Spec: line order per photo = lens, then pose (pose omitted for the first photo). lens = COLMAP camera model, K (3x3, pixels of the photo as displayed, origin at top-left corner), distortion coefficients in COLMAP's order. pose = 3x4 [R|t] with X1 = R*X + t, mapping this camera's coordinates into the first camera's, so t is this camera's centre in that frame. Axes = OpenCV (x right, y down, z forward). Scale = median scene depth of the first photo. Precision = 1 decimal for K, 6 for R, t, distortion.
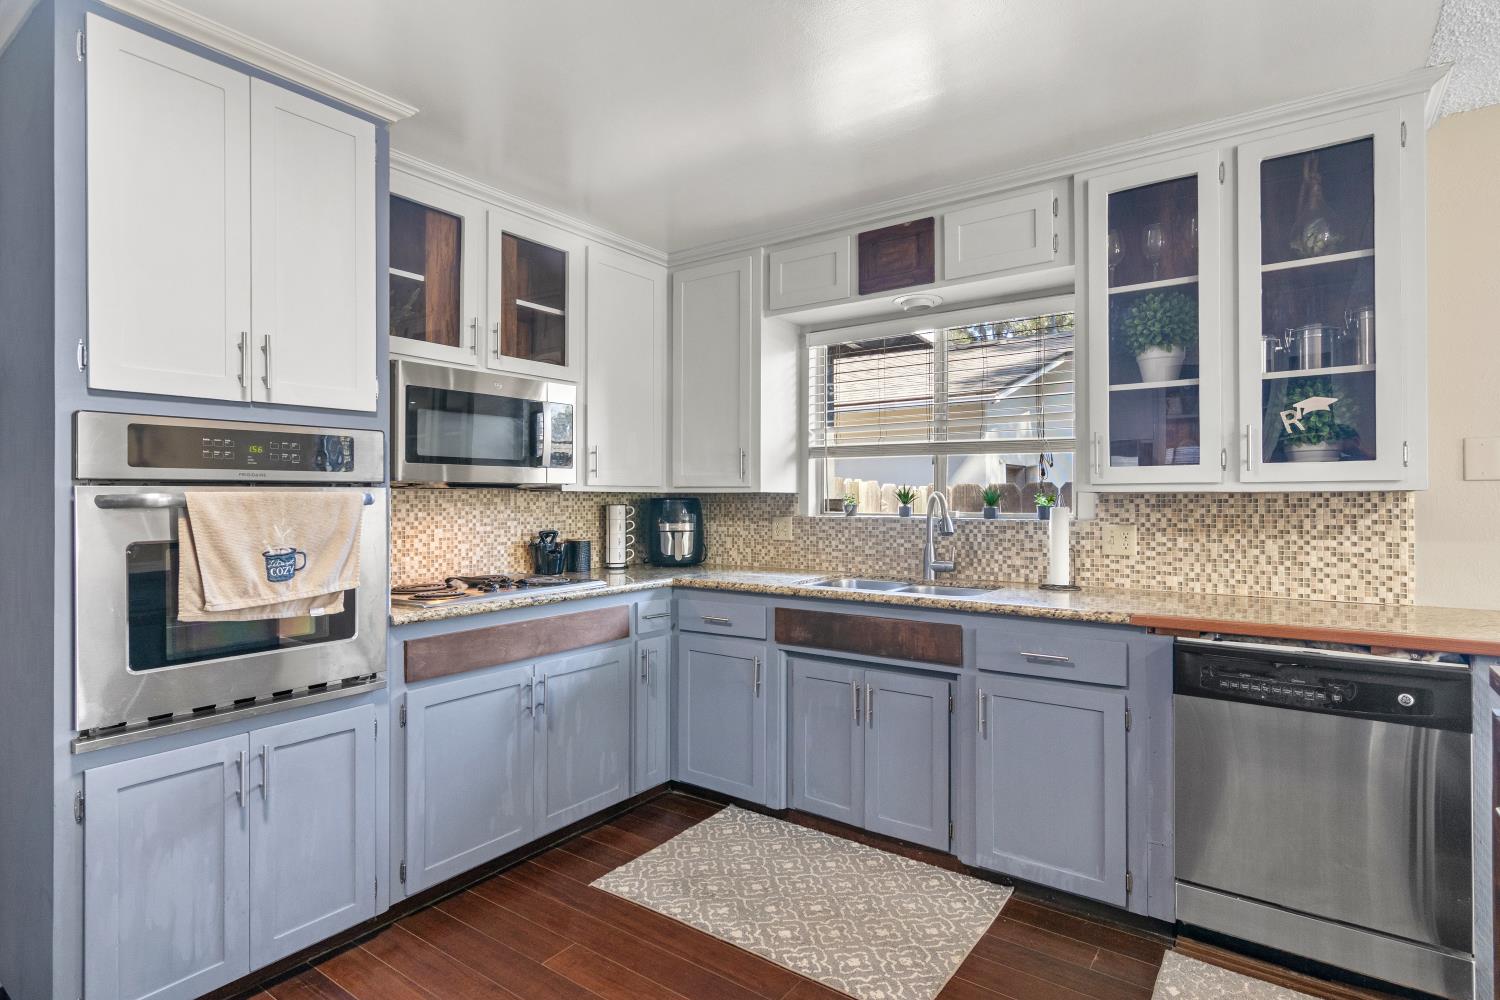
lens RADIAL K [[761.7, 0, 750.0], [0, 761.7, 500.0], [0, 0, 1]] dist [-0.004788, -0.000503]
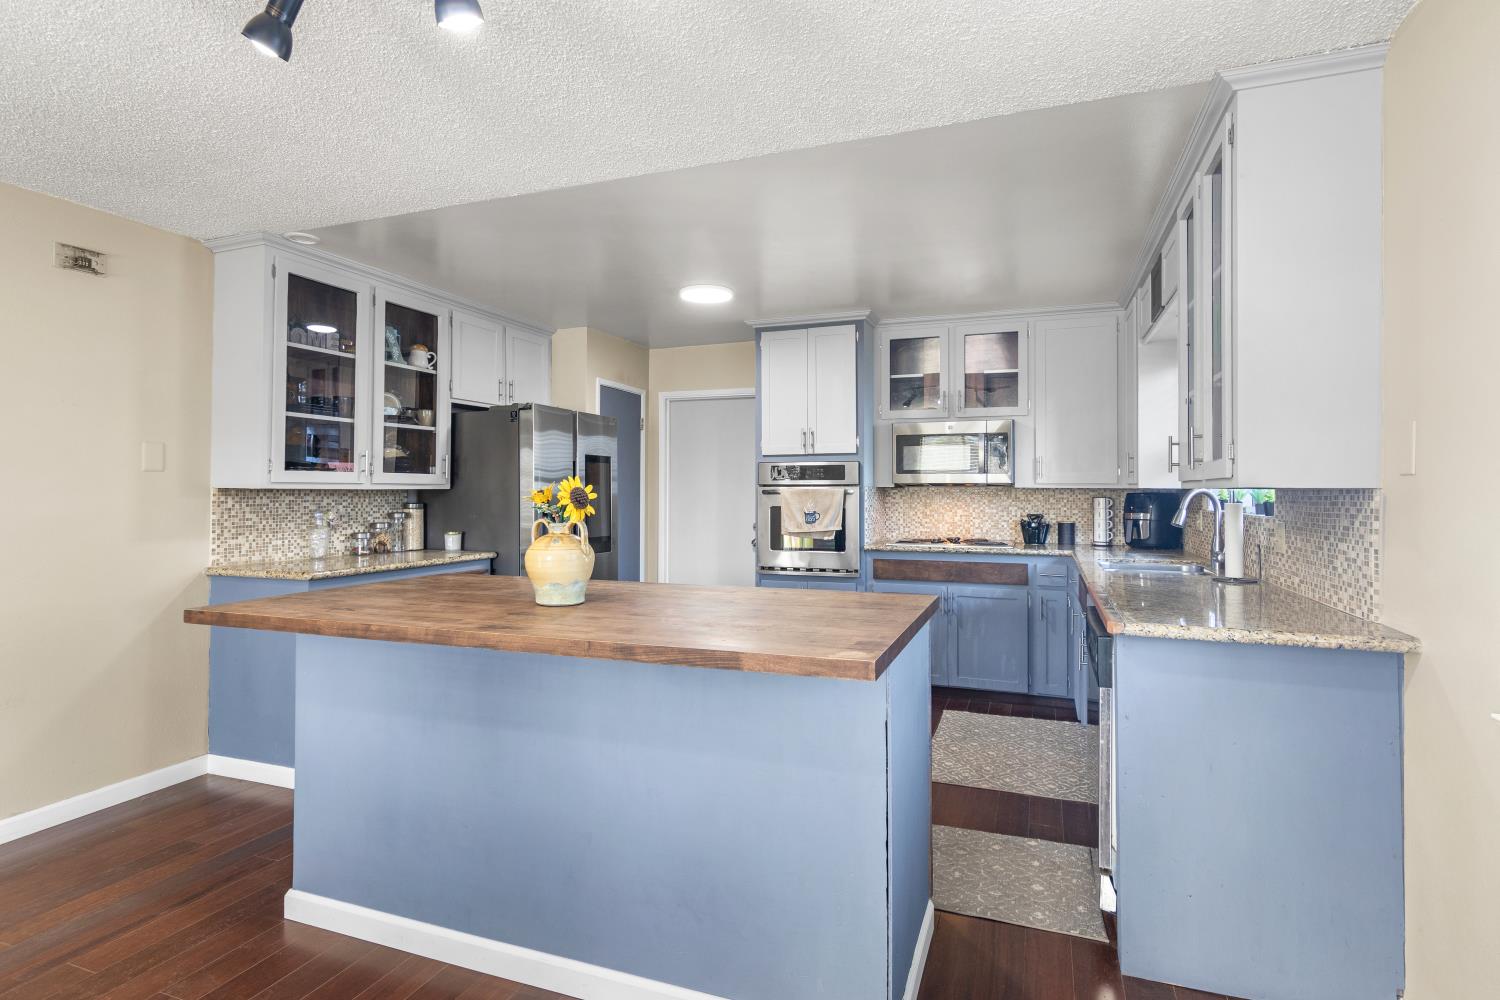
lens RADIAL K [[772.8, 0, 744.4], [0, 772.8, 490.8], [0, 0, 1]] dist [-0.003187, 0.000623]
pose [[0.259304, 0.003961, -0.965788, 1.368167], [-0.006971, 0.999973, 0.002229, -0.006215], [0.965771, 0.006154, 0.259324, 0.080479]]
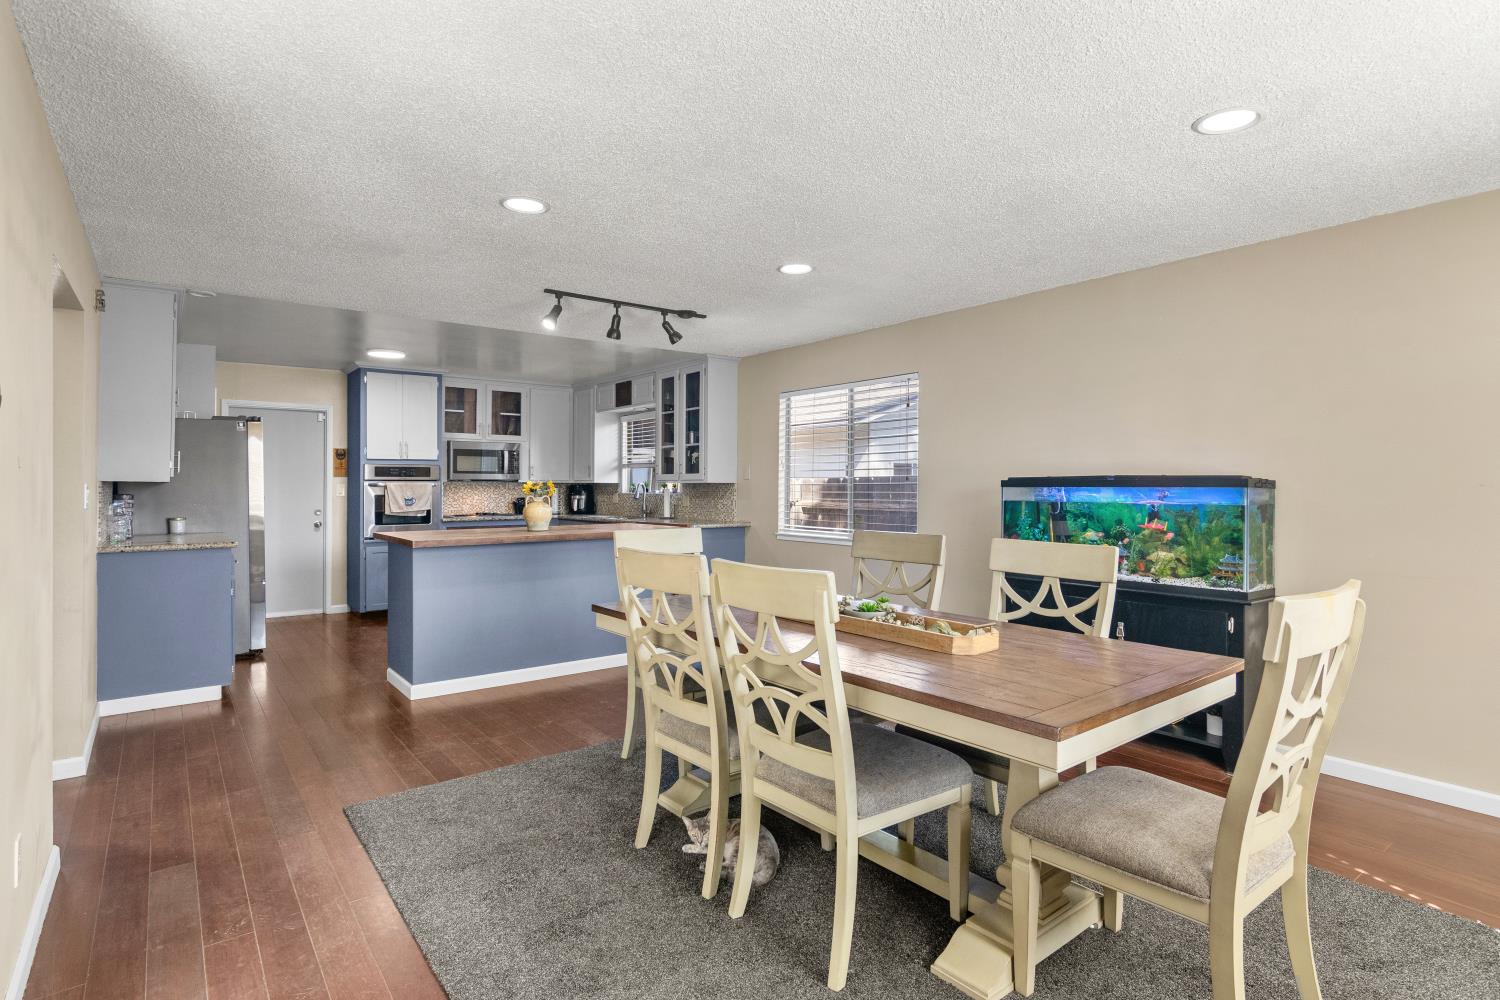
lens RADIAL K [[772.8, 0, 744.4], [0, 772.8, 490.8], [0, 0, 1]] dist [-0.003187, 0.000623]
pose [[0.957993, 0.004248, -0.286762, 1.583893], [-0.003671, 0.999990, 0.002550, 0.010677], [0.286770, -0.001390, 0.957999, -1.680346]]
